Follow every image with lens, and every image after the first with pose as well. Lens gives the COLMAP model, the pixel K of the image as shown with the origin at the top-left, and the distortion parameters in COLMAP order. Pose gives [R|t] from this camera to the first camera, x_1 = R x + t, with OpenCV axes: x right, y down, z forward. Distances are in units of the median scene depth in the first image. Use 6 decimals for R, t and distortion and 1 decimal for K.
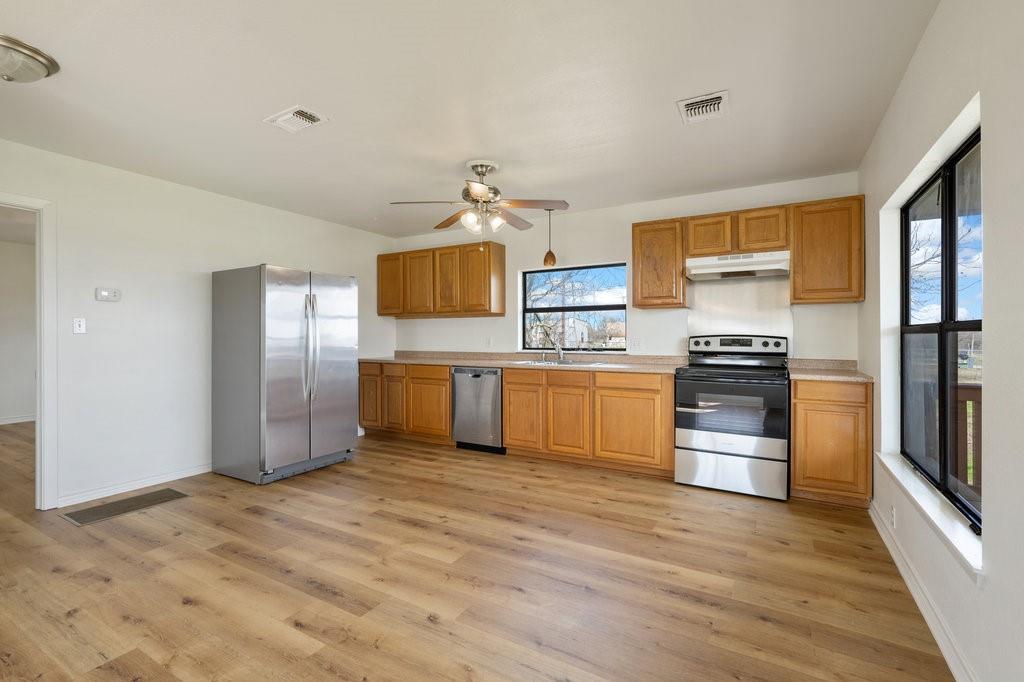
lens RADIAL K [[451.7, 0, 517.7], [0, 451.7, 337.9], [0, 0, 1]] dist [-0.000649, -0.000552]
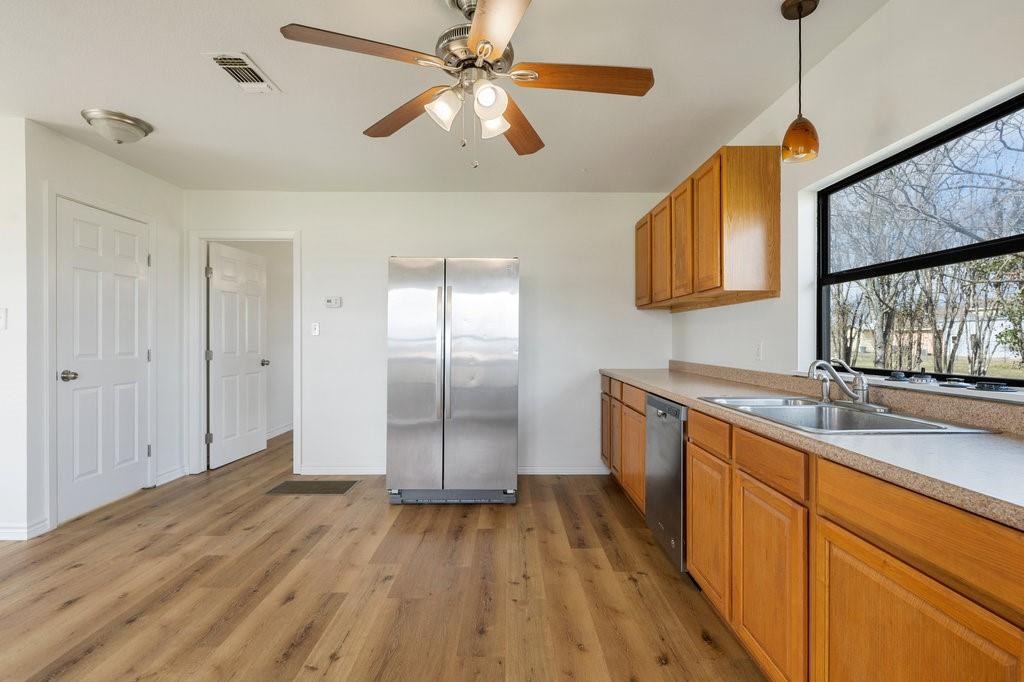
lens RADIAL K [[484.1, 0, 513.5], [0, 484.1, 337.3], [0, 0, 1]] dist [0.000377, 0.000971]
pose [[0.502787, -0.001006, -0.864410, 0.371344], [-0.005032, 0.999979, -0.004091, -0.002415], [0.864396, 0.006407, 0.502771, 0.696646]]
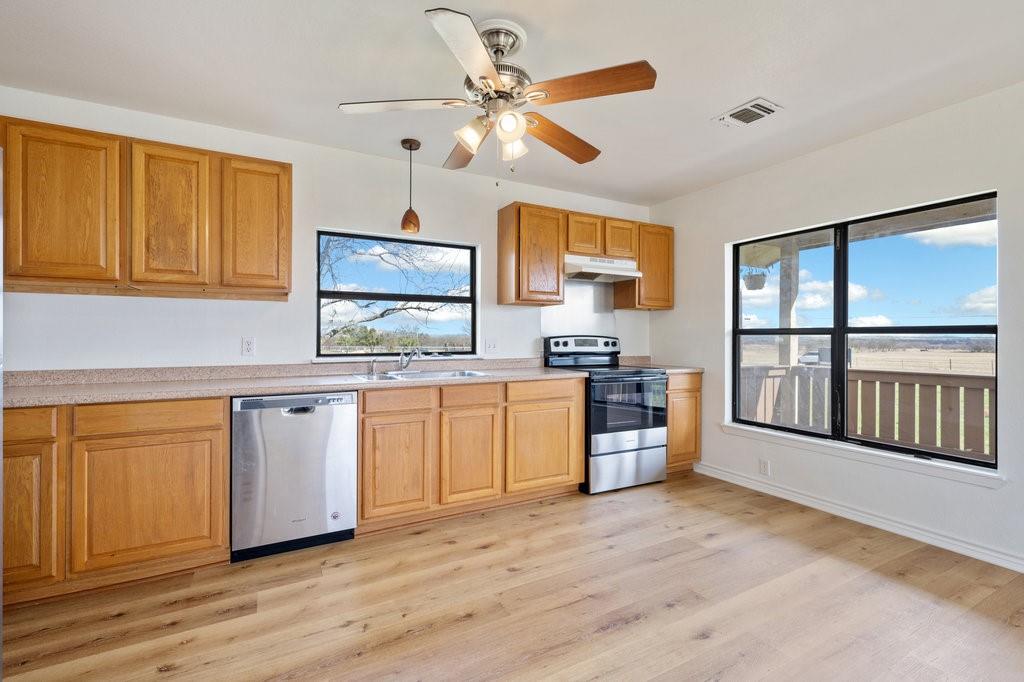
lens RADIAL K [[451.7, 0, 513.6], [0, 451.7, 336.2], [0, 0, 1]] dist [-0.000649, -0.000552]
pose [[0.527657, 0.003571, 0.849450, -0.502544], [0.001344, 0.999986, -0.005039, 0.000021], [-0.849457, 0.003801, 0.527645, 0.618747]]
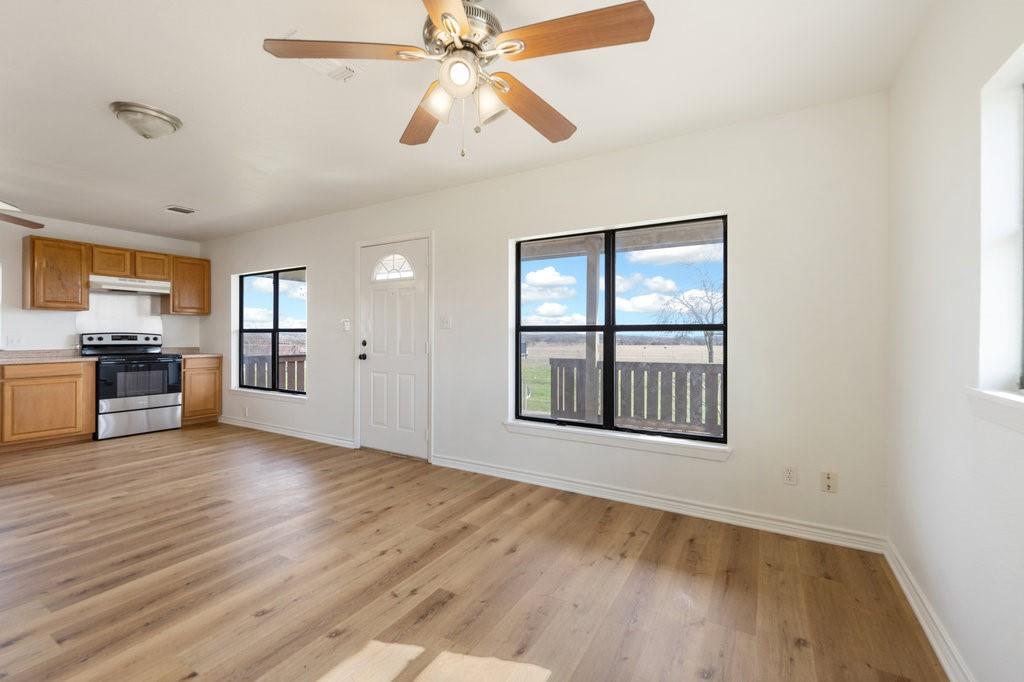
lens RADIAL K [[430.3, 0, 512.2], [0, 430.3, 334.5], [0, 0, 1]] dist [0.003055, -0.000139]
pose [[0.015157, 0.000155, 0.999885, -0.910043], [0.001123, 0.999999, -0.000172, 0.000771], [-0.999885, 0.001125, 0.015156, -0.269079]]
